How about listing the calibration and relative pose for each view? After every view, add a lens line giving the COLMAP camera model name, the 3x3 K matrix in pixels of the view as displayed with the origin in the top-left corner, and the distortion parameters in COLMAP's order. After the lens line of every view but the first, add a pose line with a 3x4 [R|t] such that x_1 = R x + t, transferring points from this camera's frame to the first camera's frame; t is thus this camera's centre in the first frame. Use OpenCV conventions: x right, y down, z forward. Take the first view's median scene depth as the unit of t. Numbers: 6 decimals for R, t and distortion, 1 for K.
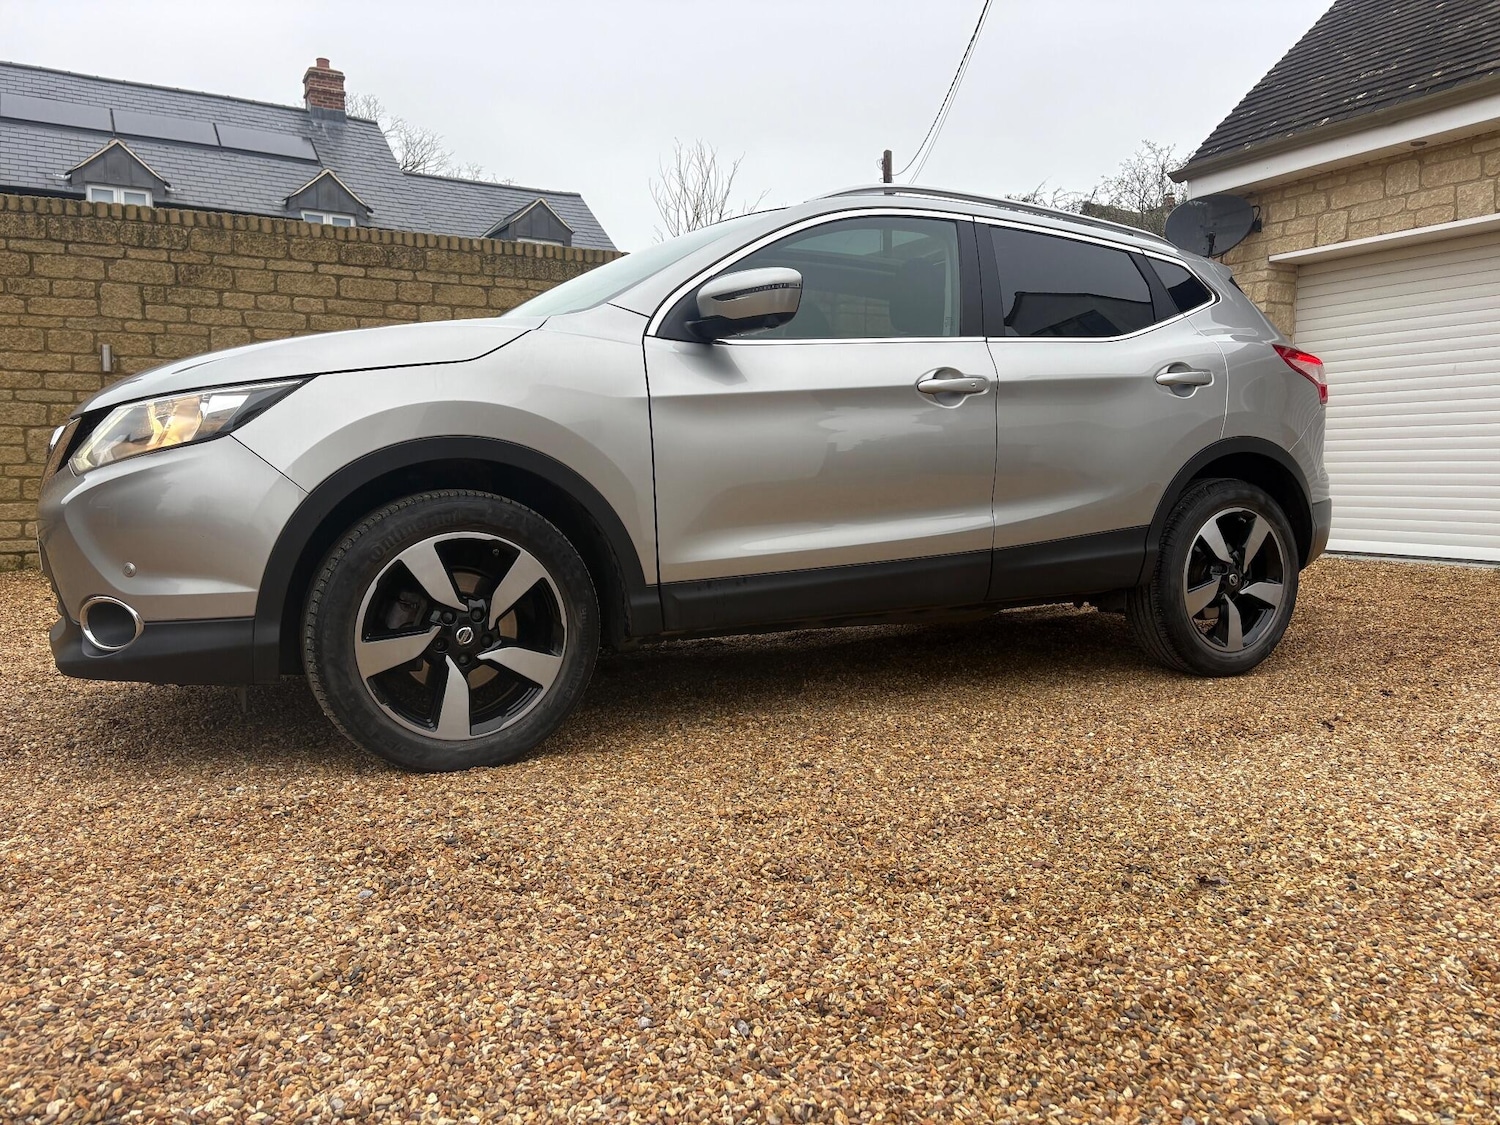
lens RADIAL K [[1139.2, 0, 742.0], [0, 1139.2, 567.7], [0, 0, 1]] dist [0.064358, -0.070556]
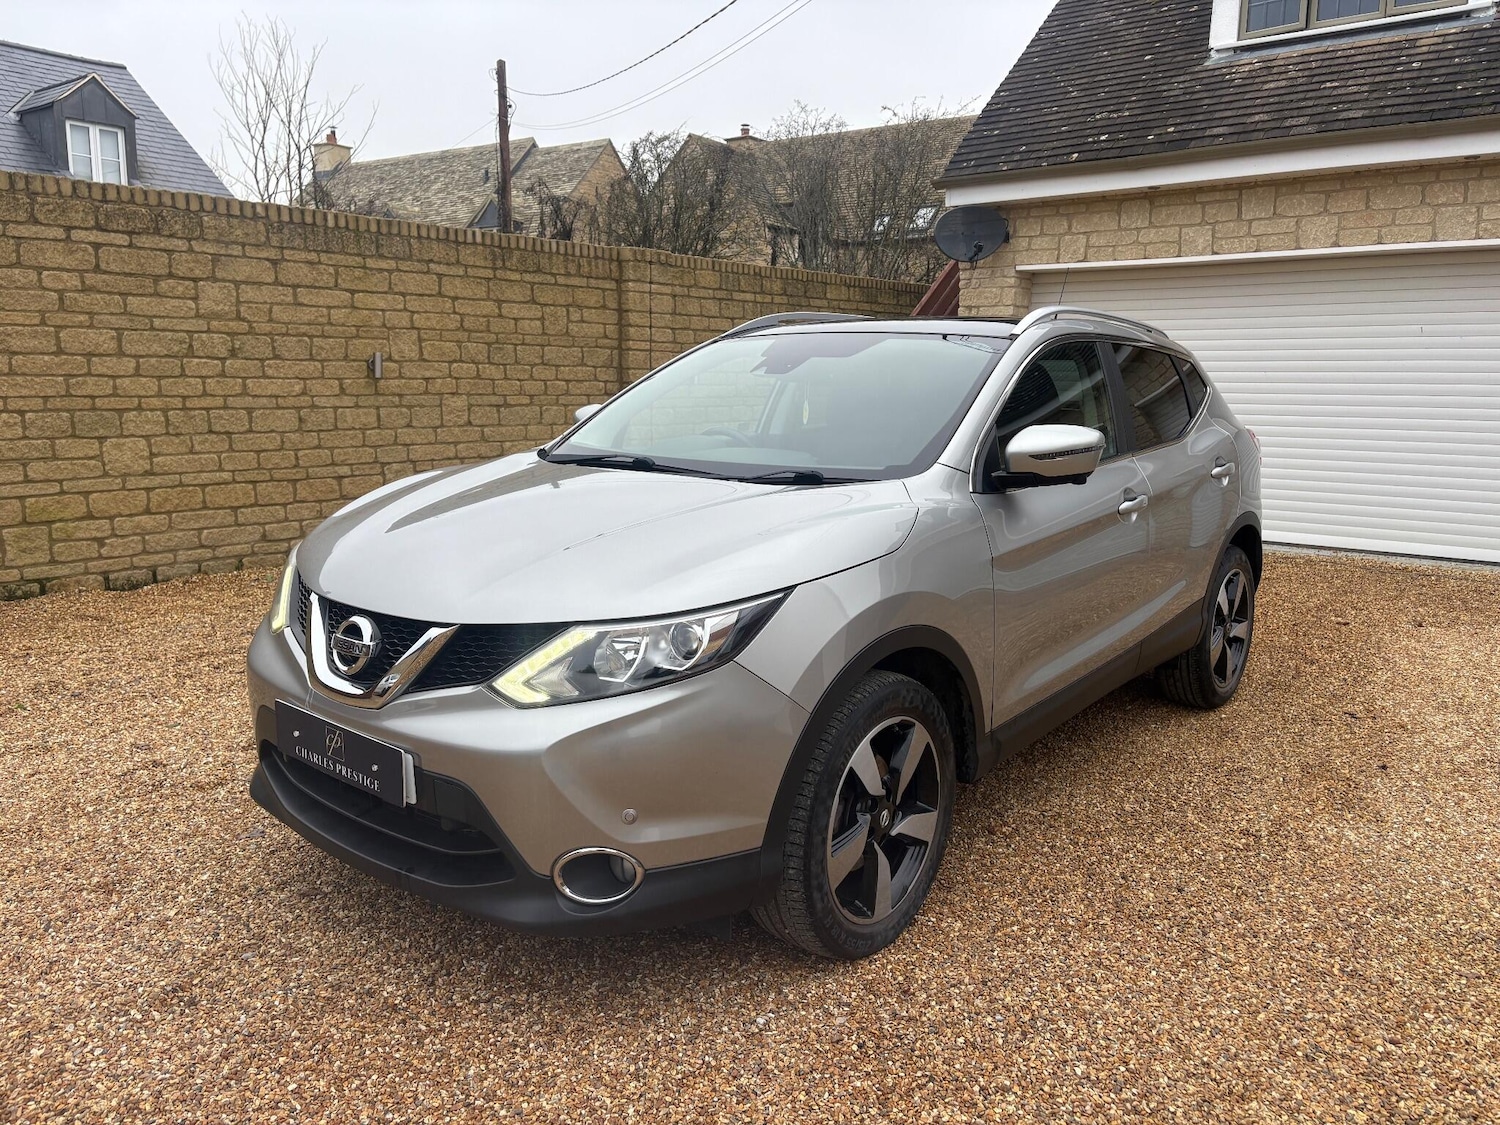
lens RADIAL K [[1139.2, 0, 746.9], [0, 1139.2, 569.7], [0, 0, 1]] dist [0.064358, -0.070556]
pose [[0.918838, -0.057875, 0.390369, -0.267253], [0.022771, 0.995315, 0.093964, -0.092984], [-0.393978, -0.077449, 0.915851, 0.051202]]
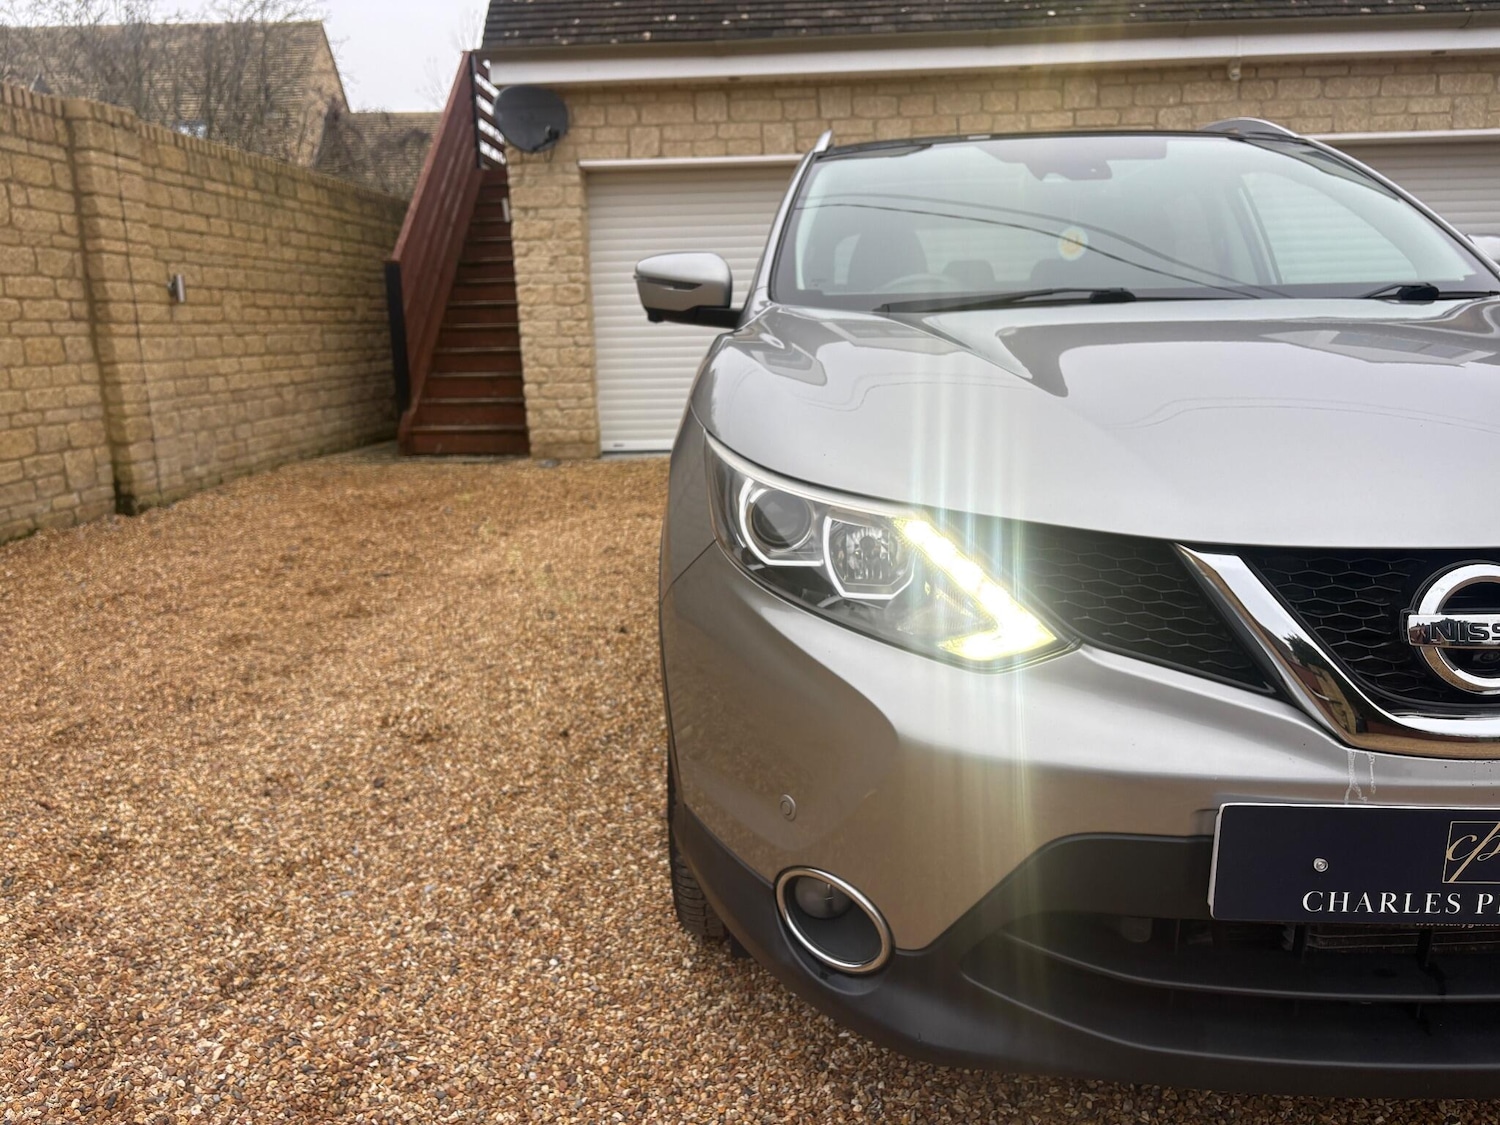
lens RADIAL K [[1139.2, 0, 768.6], [0, 1139.2, 557.4], [0, 0, 1]] dist [0.064358, -0.070556]
pose [[0.475243, -0.192965, 0.858434, -0.419995], [0.103465, 0.981141, 0.163268, -0.086344], [-0.873750, 0.011225, 0.486246, 0.414668]]
